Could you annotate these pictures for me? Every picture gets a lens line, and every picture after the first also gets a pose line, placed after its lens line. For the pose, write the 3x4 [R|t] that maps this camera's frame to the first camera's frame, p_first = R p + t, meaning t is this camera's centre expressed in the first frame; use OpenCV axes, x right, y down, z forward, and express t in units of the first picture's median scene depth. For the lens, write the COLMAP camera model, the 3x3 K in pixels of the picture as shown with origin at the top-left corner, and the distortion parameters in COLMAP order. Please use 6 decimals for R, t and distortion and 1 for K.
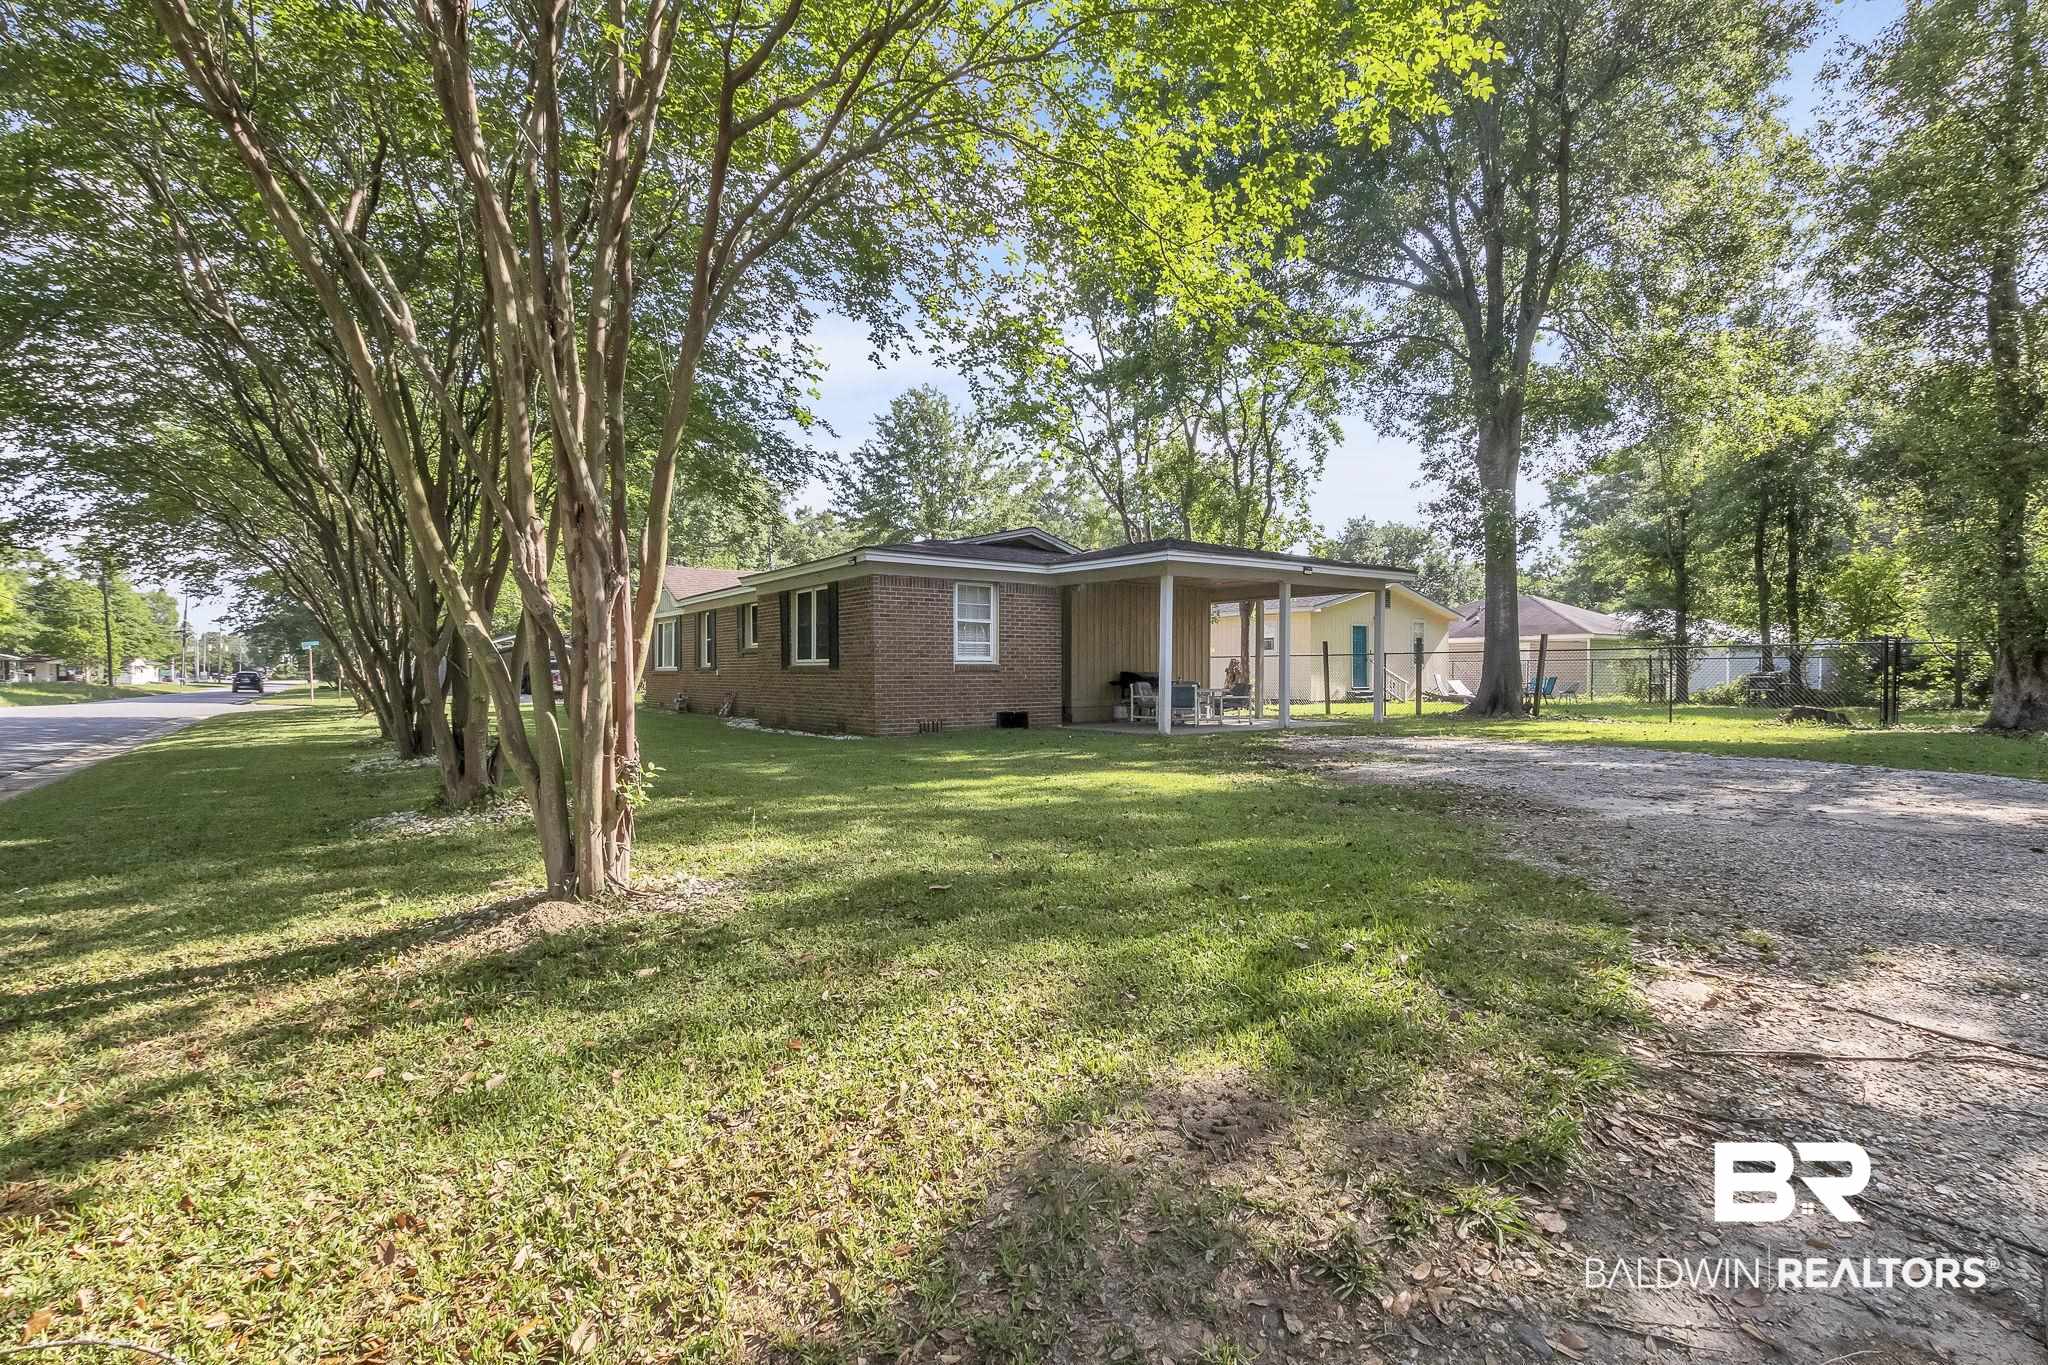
lens RADIAL K [[935.3, 0, 1036.7], [0, 935.3, 675.6], [0, 0, 1]] dist [-0.000630, 0.000389]
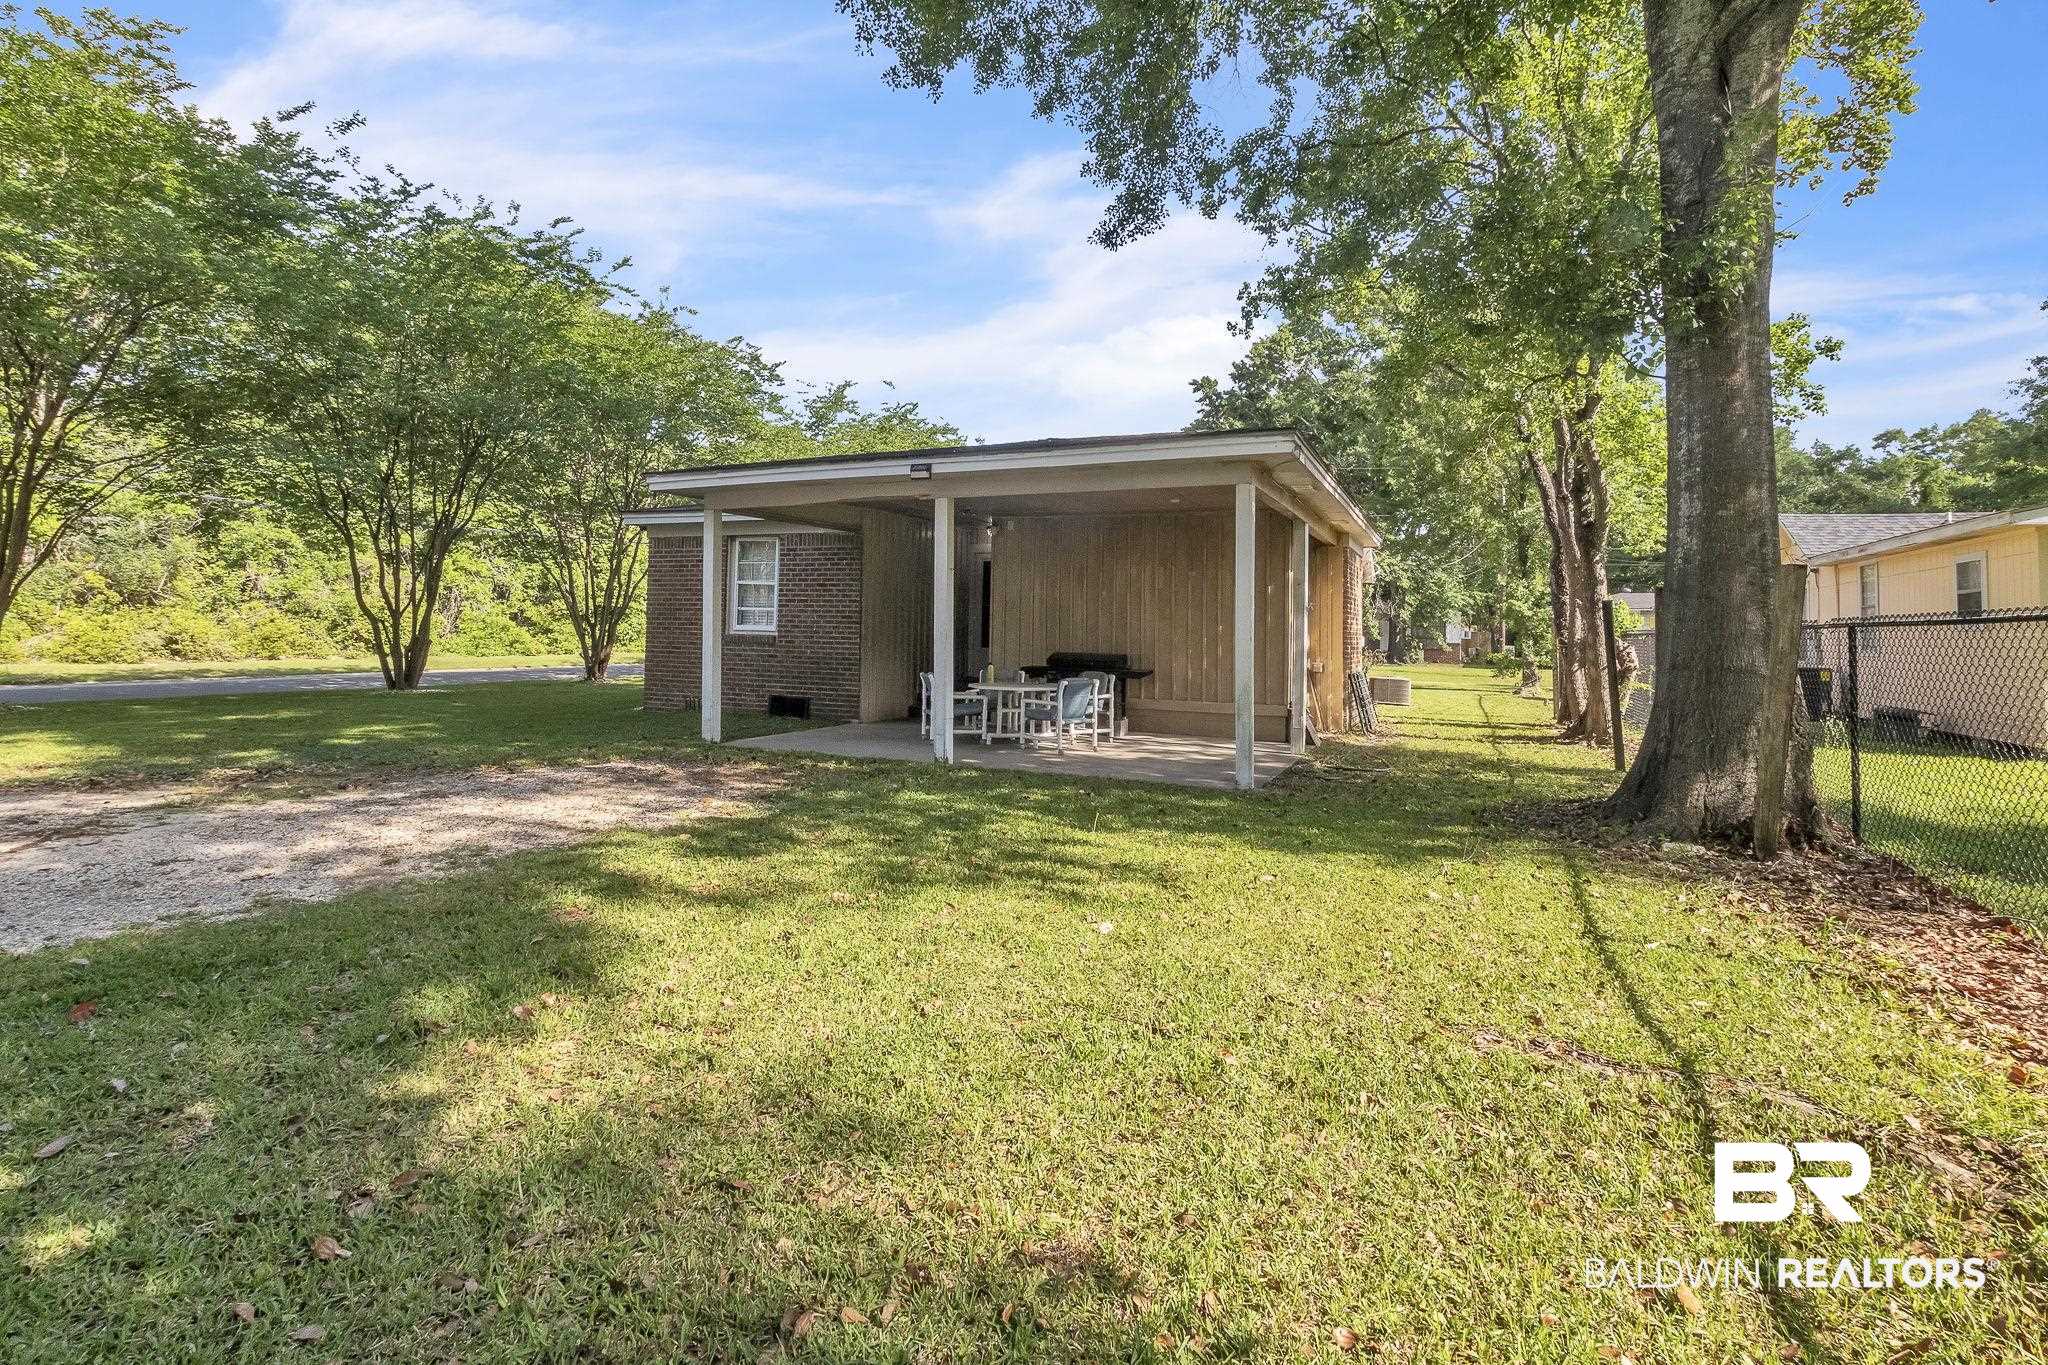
lens RADIAL K [[976.8, 0, 985.7], [0, 976.8, 565.8], [0, 0, 1]] dist [-0.008492, -0.000028]
pose [[0.469448, -0.045581, -0.881783, 0.507610], [-0.026240, 0.997505, -0.065532, -0.013814], [0.882570, 0.053902, 0.467080, 0.491505]]
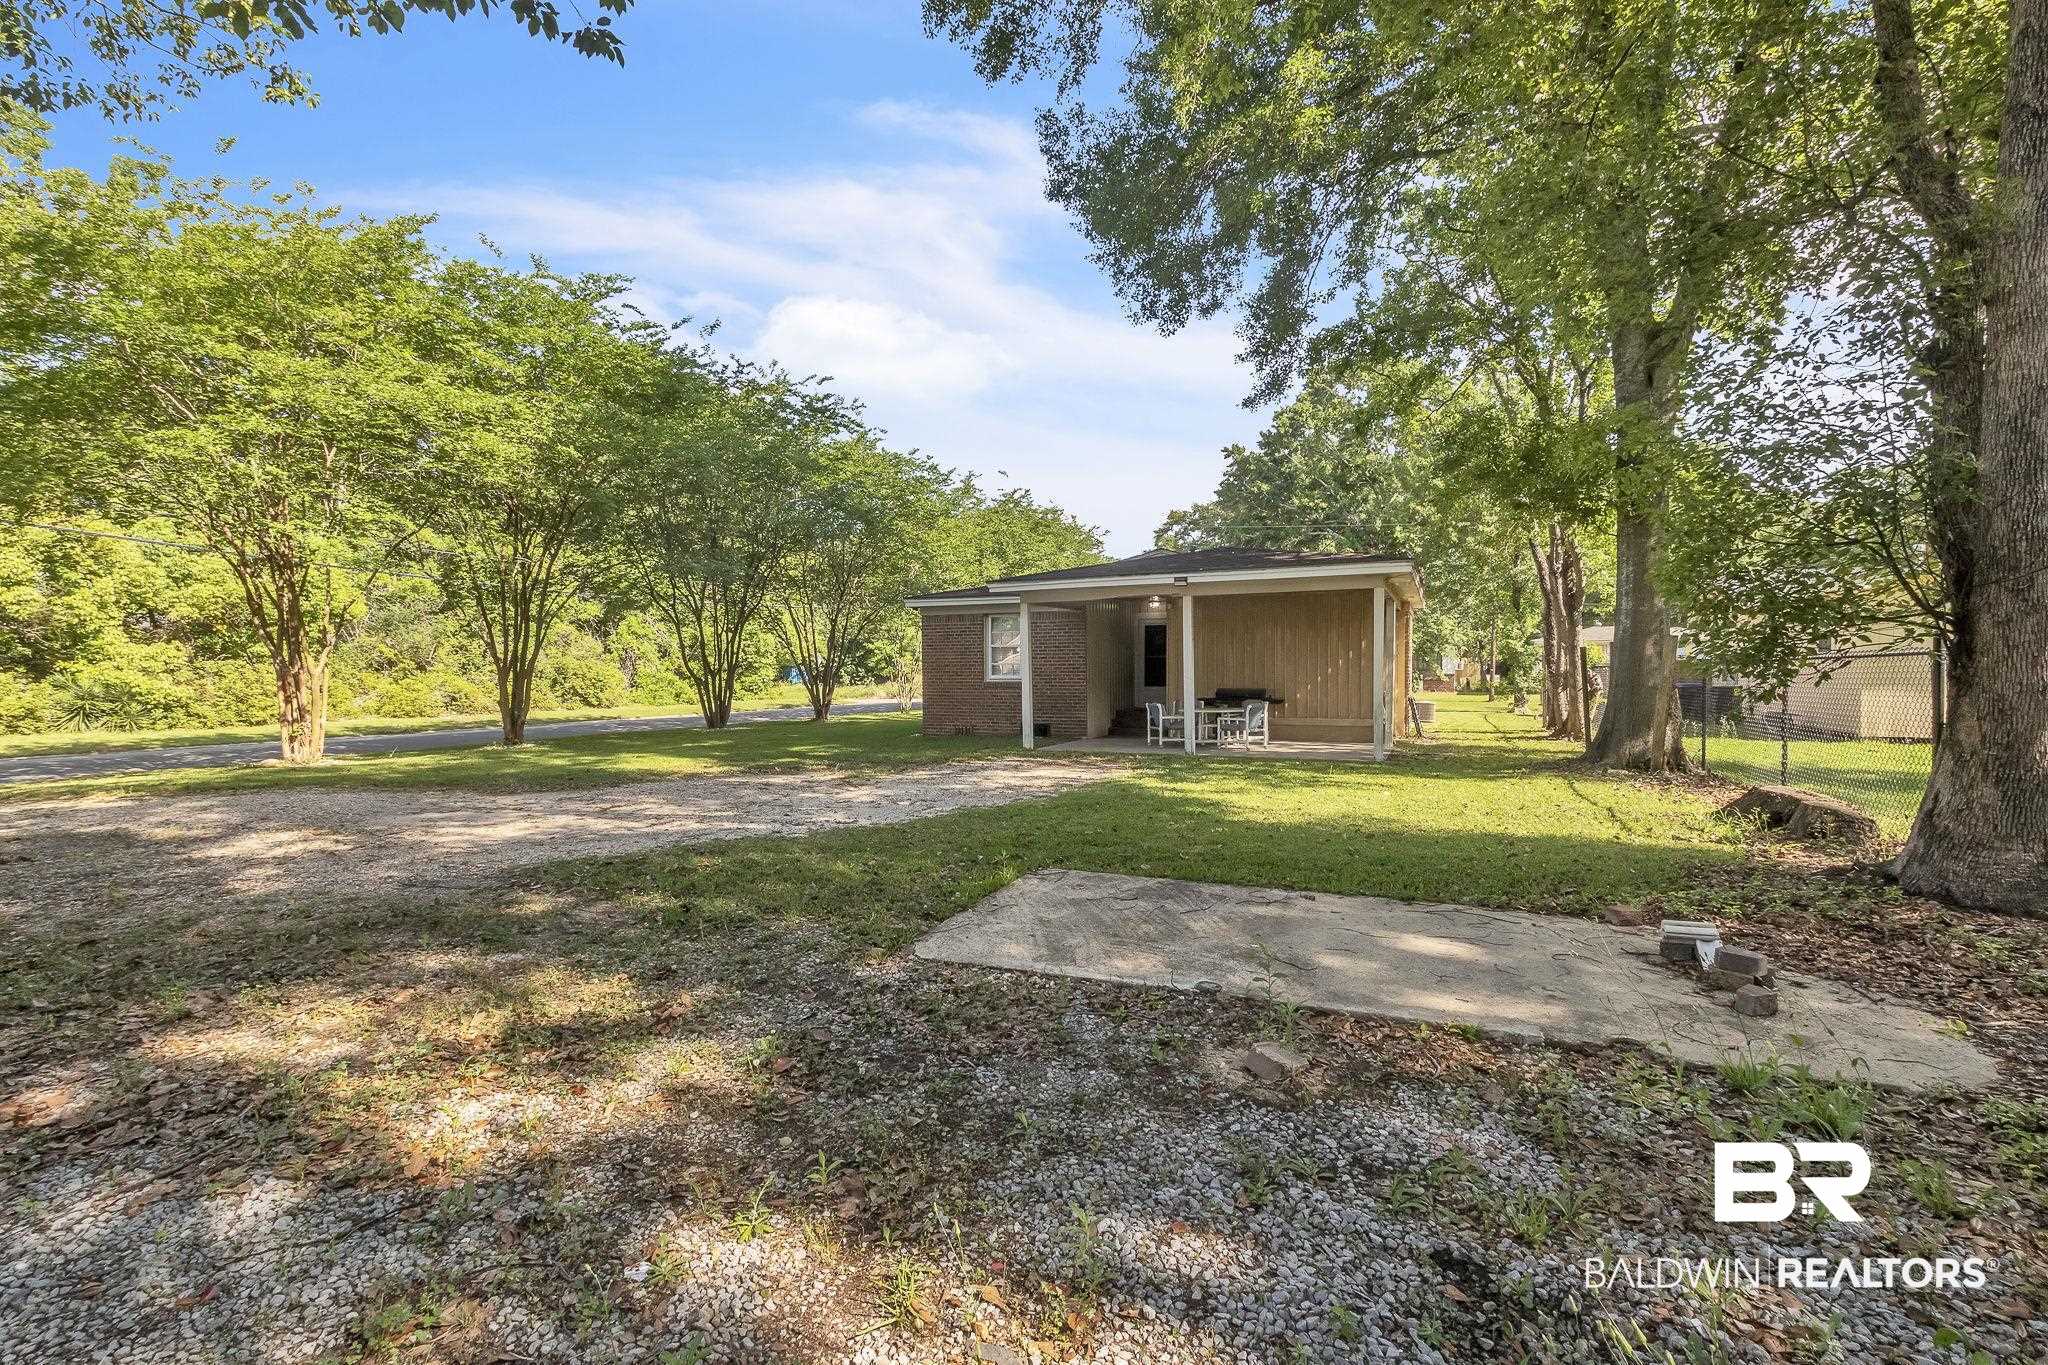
lens RADIAL K [[909.6, 0, 1028.3], [0, 909.6, 682.8], [0, 0, 1]] dist [-0.012196, 0.000500]
pose [[0.487185, 0.010611, -0.873234, 0.620986], [-0.000608, 0.999930, 0.011811, -0.015682], [0.873298, -0.005223, 0.487158, 0.287787]]
